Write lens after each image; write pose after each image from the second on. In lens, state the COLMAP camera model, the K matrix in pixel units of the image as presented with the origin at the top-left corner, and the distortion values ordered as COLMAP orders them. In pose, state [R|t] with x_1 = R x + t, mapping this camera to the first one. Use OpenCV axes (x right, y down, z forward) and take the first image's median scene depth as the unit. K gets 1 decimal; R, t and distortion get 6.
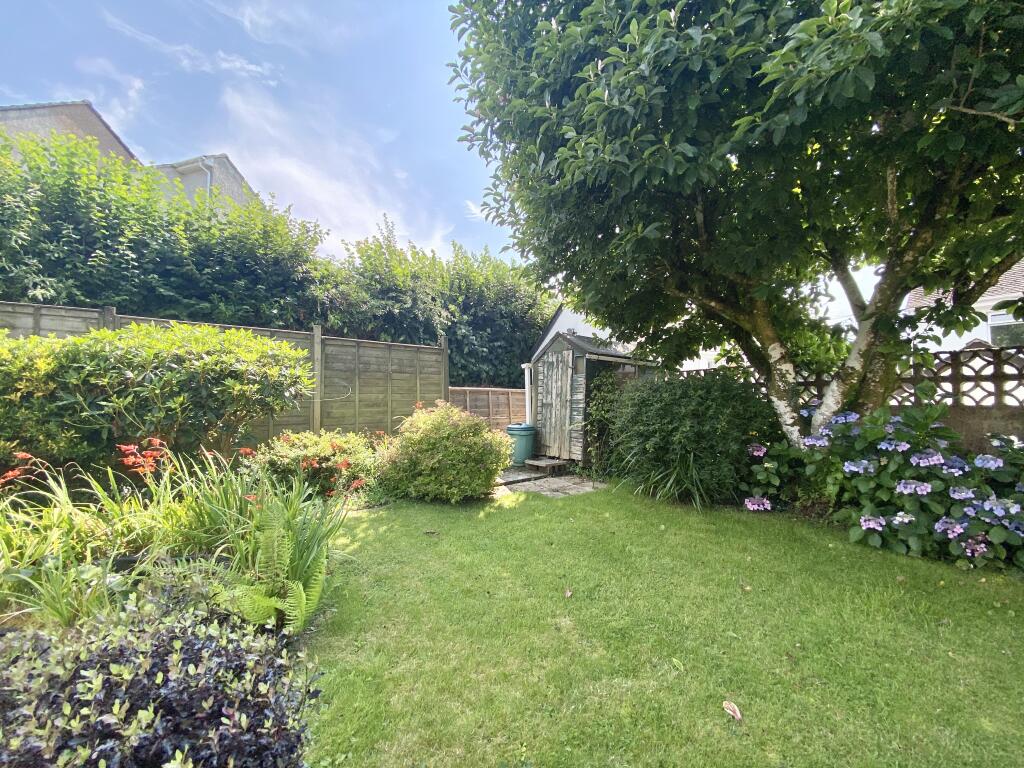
lens RADIAL K [[417.4, 0, 511.1], [0, 417.4, 383.6], [0, 0, 1]] dist [0.000062, -0.000005]
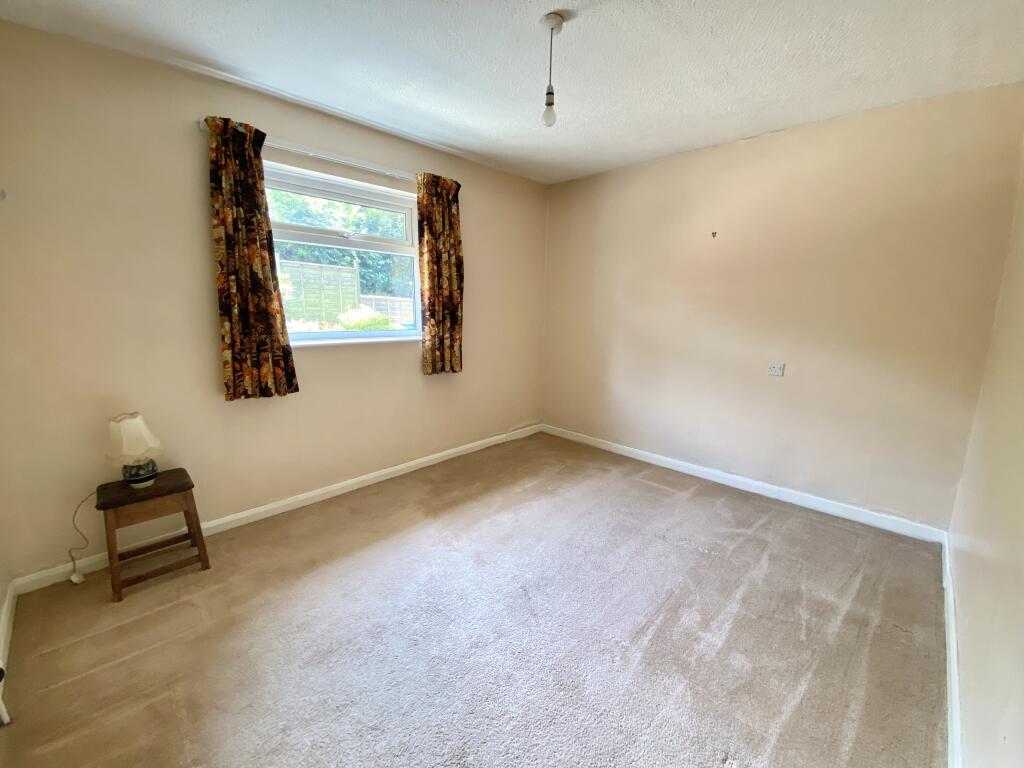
lens RADIAL K [[417.4, 0, 513.5], [0, 417.4, 382.6], [0, 0, 1]] dist [0.000062, -0.000005]
pose [[0.962679, -0.009116, 0.270493, -0.027096], [-0.051572, 0.974942, 0.216401, -0.039780], [-0.265687, -0.222274, 0.938086, -0.652541]]
